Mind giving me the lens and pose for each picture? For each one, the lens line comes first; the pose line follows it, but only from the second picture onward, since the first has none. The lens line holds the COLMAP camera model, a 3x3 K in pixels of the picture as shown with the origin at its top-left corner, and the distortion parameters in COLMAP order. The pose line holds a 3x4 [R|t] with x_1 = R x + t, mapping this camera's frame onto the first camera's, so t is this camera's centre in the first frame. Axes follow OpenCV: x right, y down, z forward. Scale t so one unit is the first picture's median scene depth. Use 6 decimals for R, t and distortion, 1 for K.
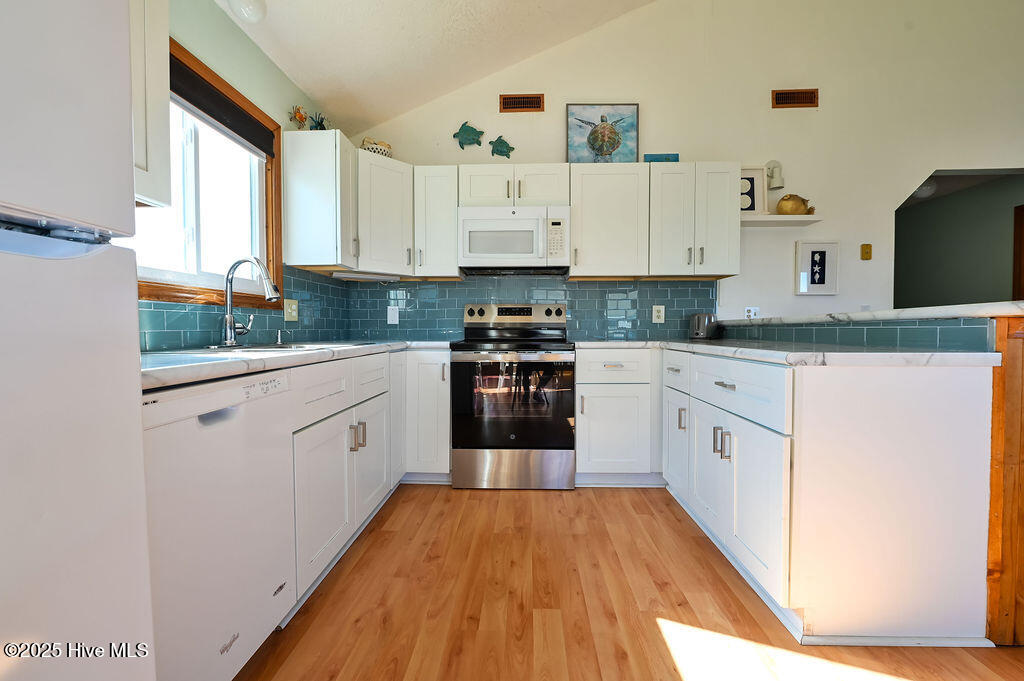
lens RADIAL K [[407.8, 0, 510.5], [0, 407.8, 337.7], [0, 0, 1]] dist [-0.003922, -0.001097]
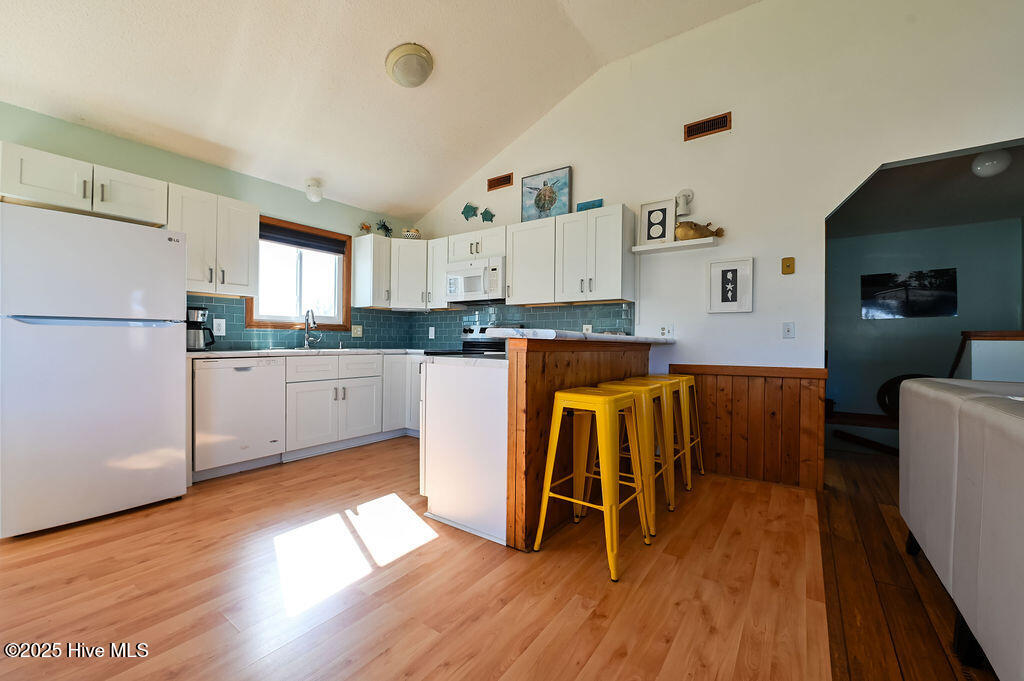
lens RADIAL K [[407.8, 0, 508.5], [0, 407.8, 340.3], [0, 0, 1]] dist [-0.003922, -0.001097]
pose [[0.834782, 0.008972, -0.550508, 0.856608], [-0.023854, 0.999518, -0.019882, -0.003101], [0.550064, 0.029729, 0.834593, -0.146853]]
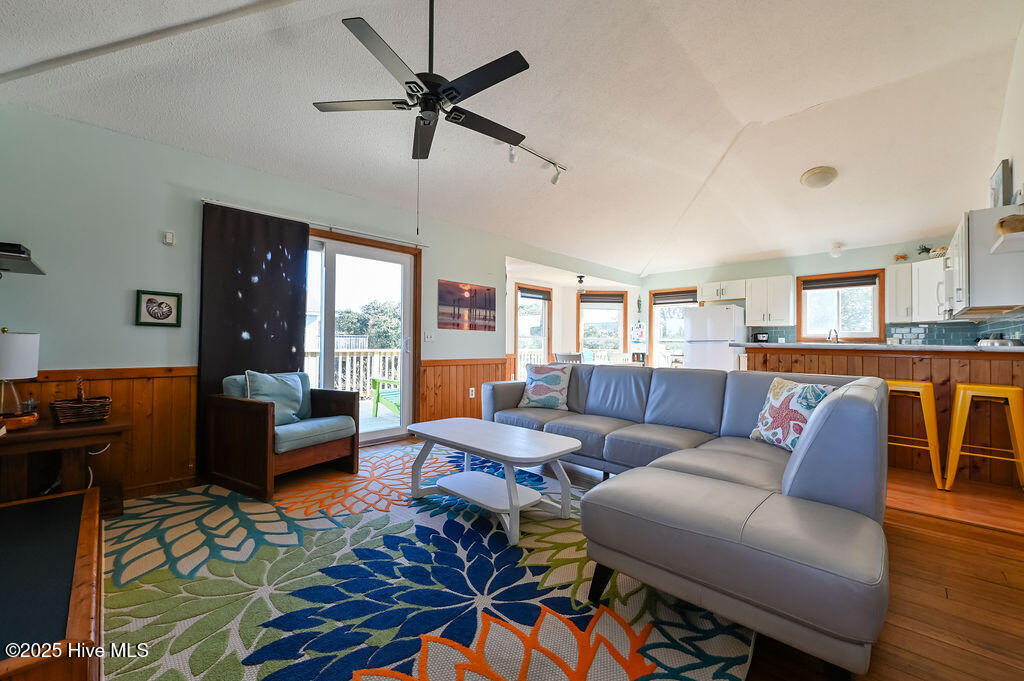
lens RADIAL K [[407.8, 0, 510.1], [0, 407.8, 342.4], [0, 0, 1]] dist [-0.003922, -0.001097]
pose [[-0.673657, -0.013416, -0.738922, 2.107436], [-0.026778, 0.999622, 0.006264, -0.018812], [0.738559, 0.024007, -0.673761, 0.749242]]
